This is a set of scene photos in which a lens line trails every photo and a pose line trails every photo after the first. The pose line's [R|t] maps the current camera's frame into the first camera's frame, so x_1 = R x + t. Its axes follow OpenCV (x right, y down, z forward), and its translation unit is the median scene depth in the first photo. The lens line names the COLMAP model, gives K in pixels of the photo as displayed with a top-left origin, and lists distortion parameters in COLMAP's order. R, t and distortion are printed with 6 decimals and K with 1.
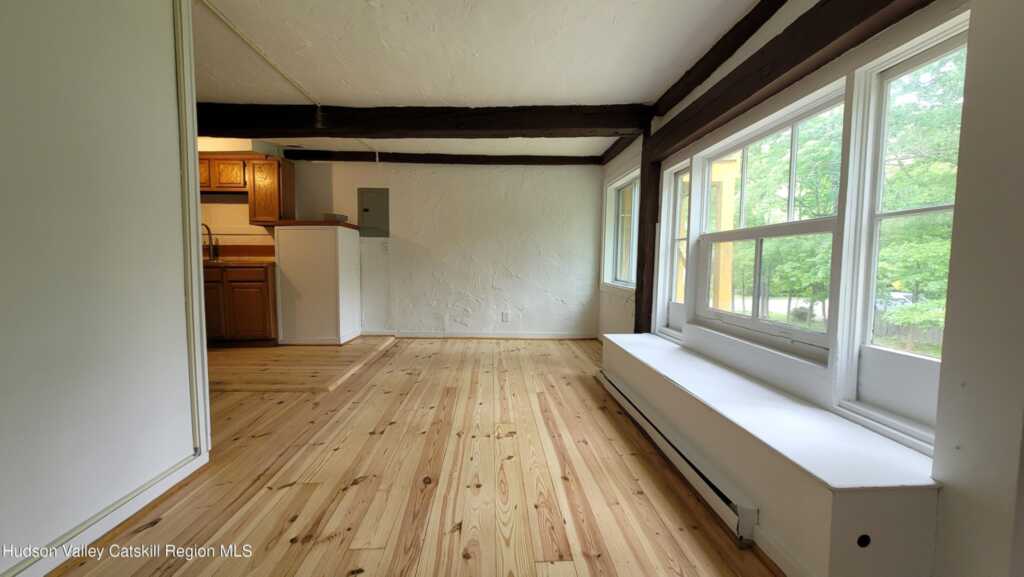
lens RADIAL K [[416.2, 0, 516.0], [0, 416.2, 290.7], [0, 0, 1]] dist [-0.003870, 0.000425]
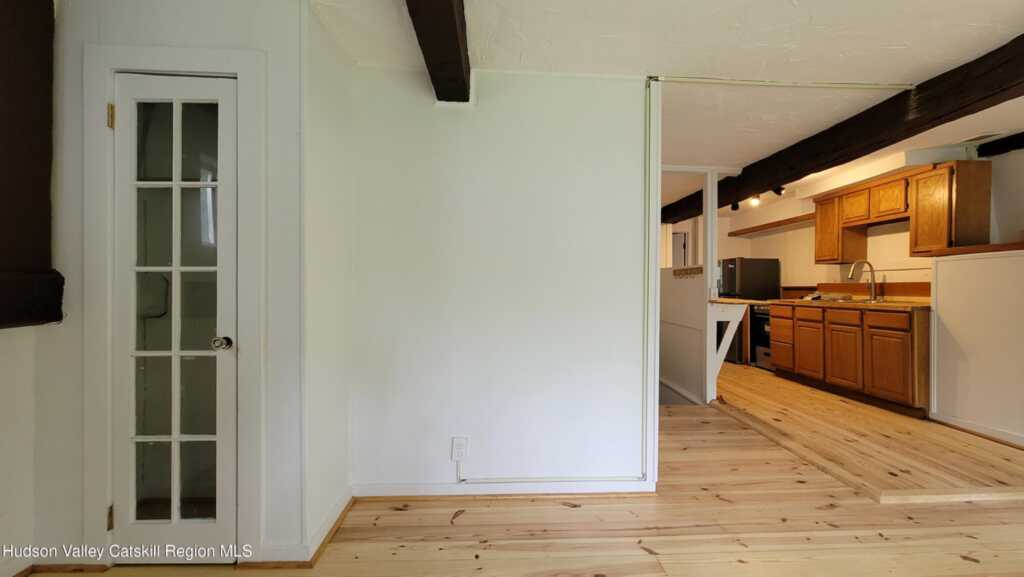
lens RADIAL K [[416.2, 0, 516.0], [0, 416.2, 290.7], [0, 0, 1]] dist [-0.003870, 0.000425]
pose [[-0.011585, 0.002832, -0.999929, 0.271914], [-0.071873, 0.997407, 0.003657, -0.073581], [0.997346, 0.071911, -0.011351, 0.440650]]
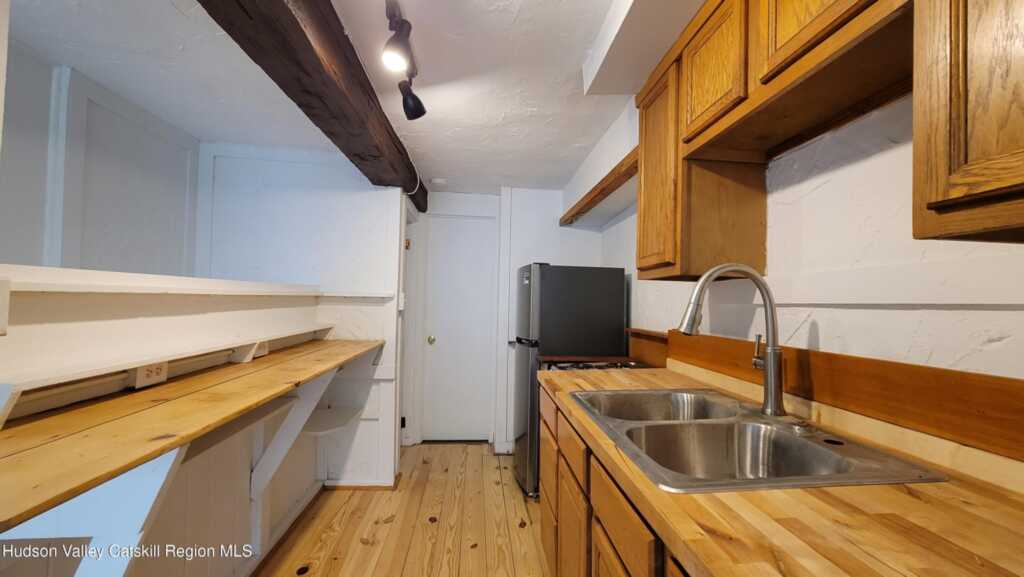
lens RADIAL K [[423.7, 0, 512.0], [0, 423.7, 288.5], [0, 0, 1]] dist [0.008065, 0.000144]
pose [[0.028742, -0.034819, -0.998980, -0.856692], [-0.091311, 0.995123, -0.037312, -0.213315], [0.995408, 0.092290, 0.025422, 1.460474]]
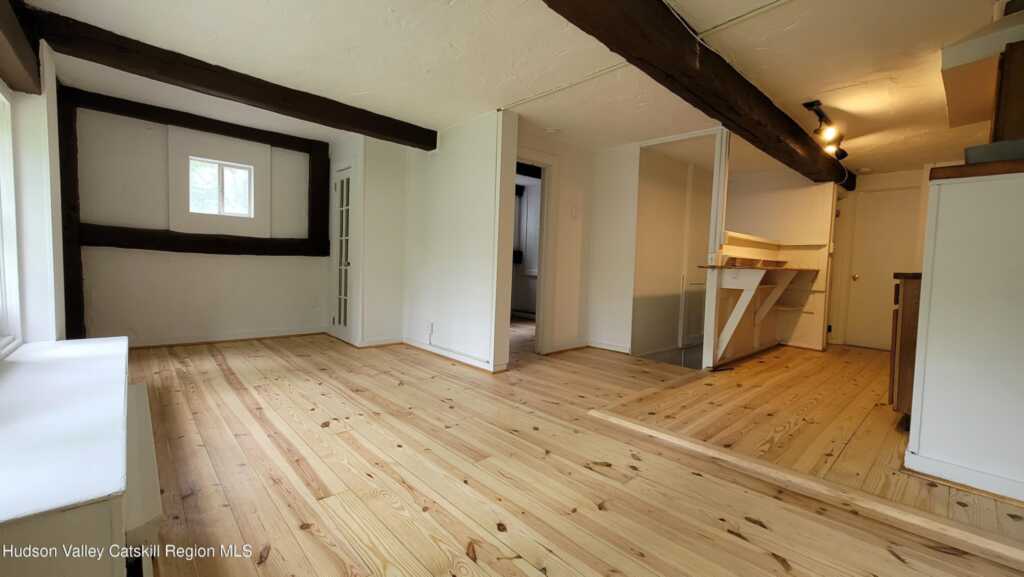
lens RADIAL K [[416.2, 0, 516.0], [0, 416.2, 290.7], [0, 0, 1]] dist [-0.003870, 0.000425]
pose [[-0.768109, 0.006909, -0.640282, 0.234121], [-0.081933, 0.990662, 0.108979, -0.097570], [0.635056, 0.136168, -0.760370, 1.729884]]
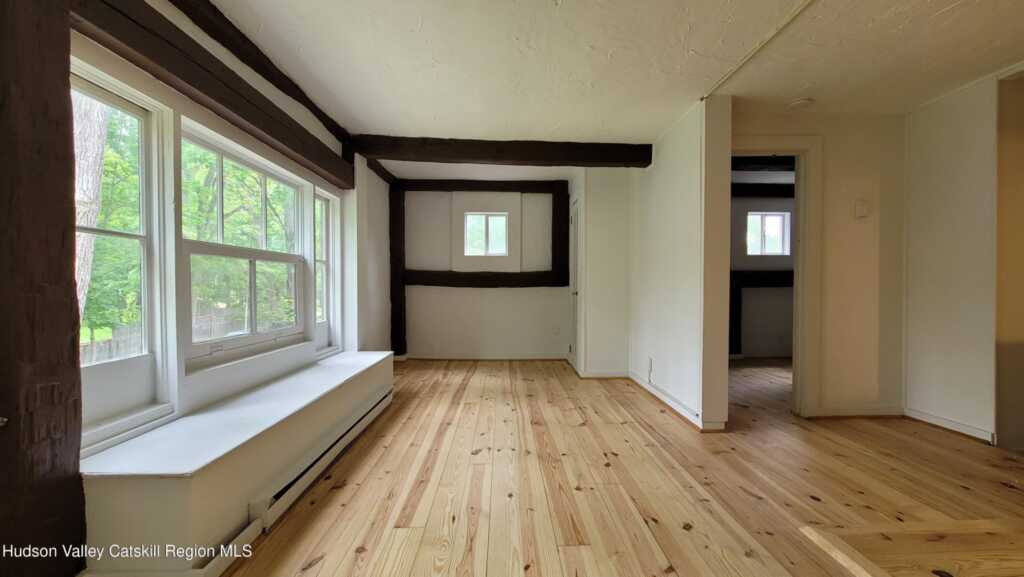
lens RADIAL K [[416.2, 0, 516.0], [0, 416.2, 290.7], [0, 0, 1]] dist [-0.003870, 0.000425]
pose [[-0.999627, -0.008490, 0.025940, -0.113829], [-0.006400, 0.996804, 0.079627, -0.111790], [-0.026533, 0.079432, -0.996487, 1.718781]]
